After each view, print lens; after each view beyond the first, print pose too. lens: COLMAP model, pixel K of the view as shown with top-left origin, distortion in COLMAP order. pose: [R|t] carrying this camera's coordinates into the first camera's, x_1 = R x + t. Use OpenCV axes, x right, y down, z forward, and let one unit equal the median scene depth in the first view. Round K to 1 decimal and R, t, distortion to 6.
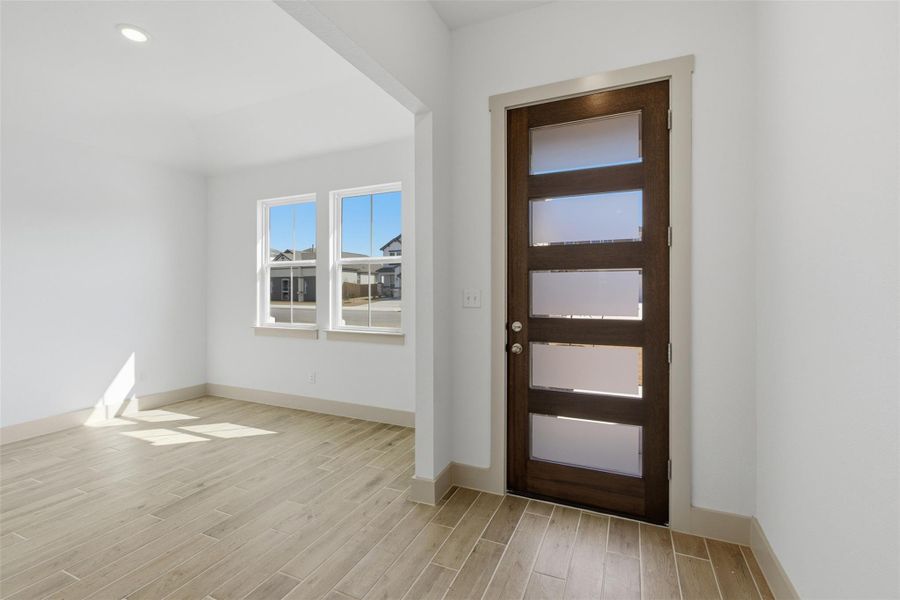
lens RADIAL K [[420.6, 0, 451.6], [0, 420.6, 288.5], [0, 0, 1]] dist [-0.011710, 0.006639]
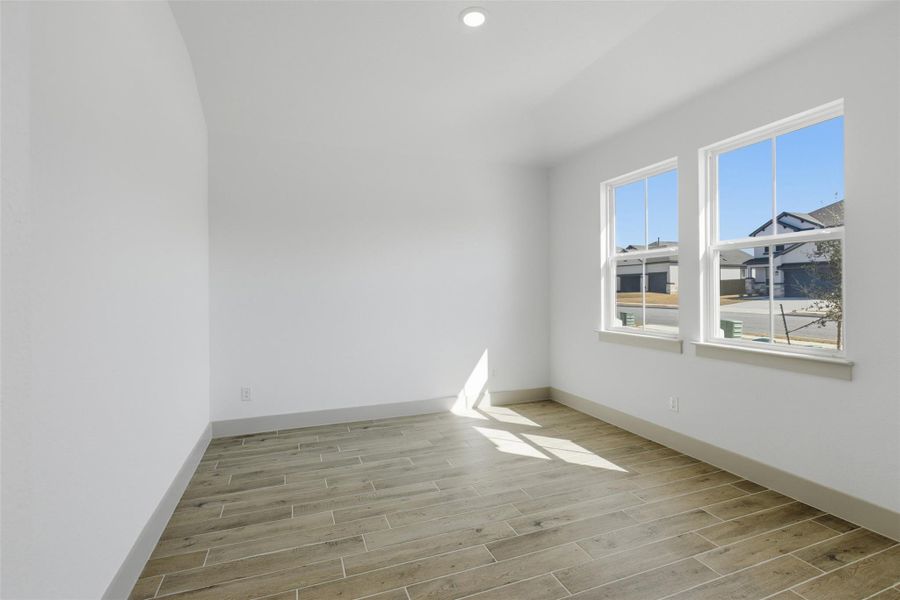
lens RADIAL K [[420.6, 0, 441.1], [0, 420.6, 294.2], [0, 0, 1]] dist [-0.011710, 0.006639]
pose [[0.700996, 0.001325, -0.713164, -0.099669], [0.011716, 0.999842, 0.013373, 0.000869], [0.713069, -0.017730, 0.700870, 0.203016]]
